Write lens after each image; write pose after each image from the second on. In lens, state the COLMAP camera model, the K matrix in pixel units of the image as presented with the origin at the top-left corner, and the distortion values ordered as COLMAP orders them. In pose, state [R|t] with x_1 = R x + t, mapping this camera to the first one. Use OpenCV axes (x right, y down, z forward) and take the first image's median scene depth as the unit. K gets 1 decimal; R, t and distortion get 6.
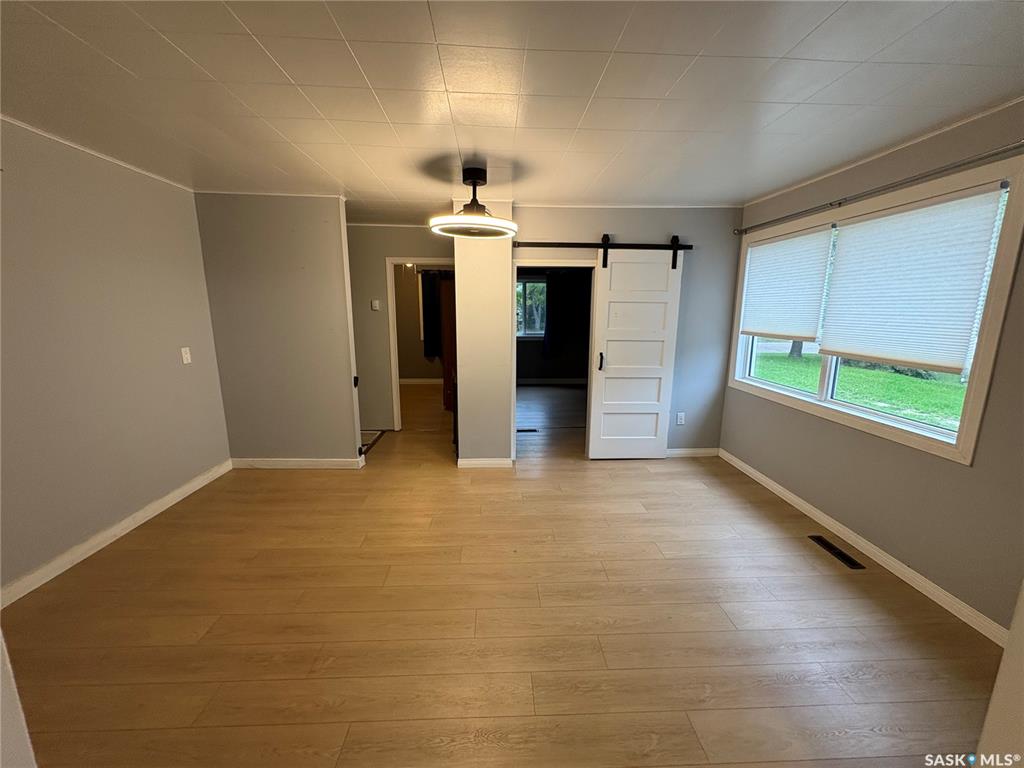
lens RADIAL K [[406.0, 0, 513.6], [0, 406.0, 384.8], [0, 0, 1]] dist [-0.002327, -0.000004]
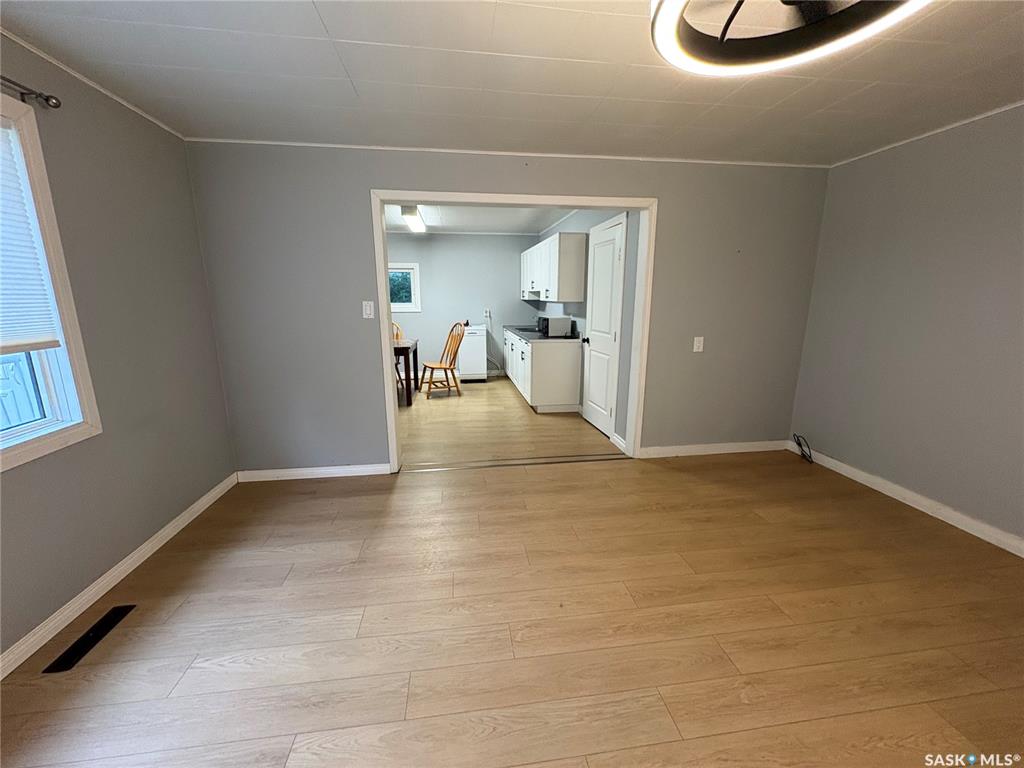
lens RADIAL K [[406.0, 0, 510.0], [0, 406.0, 385.7], [0, 0, 1]] dist [-0.002327, -0.000004]
pose [[-0.995291, 0.012200, -0.096157, 0.182738], [-0.026125, 0.921569, 0.387335, -0.265682], [0.093341, 0.388023, -0.916911, 1.636554]]
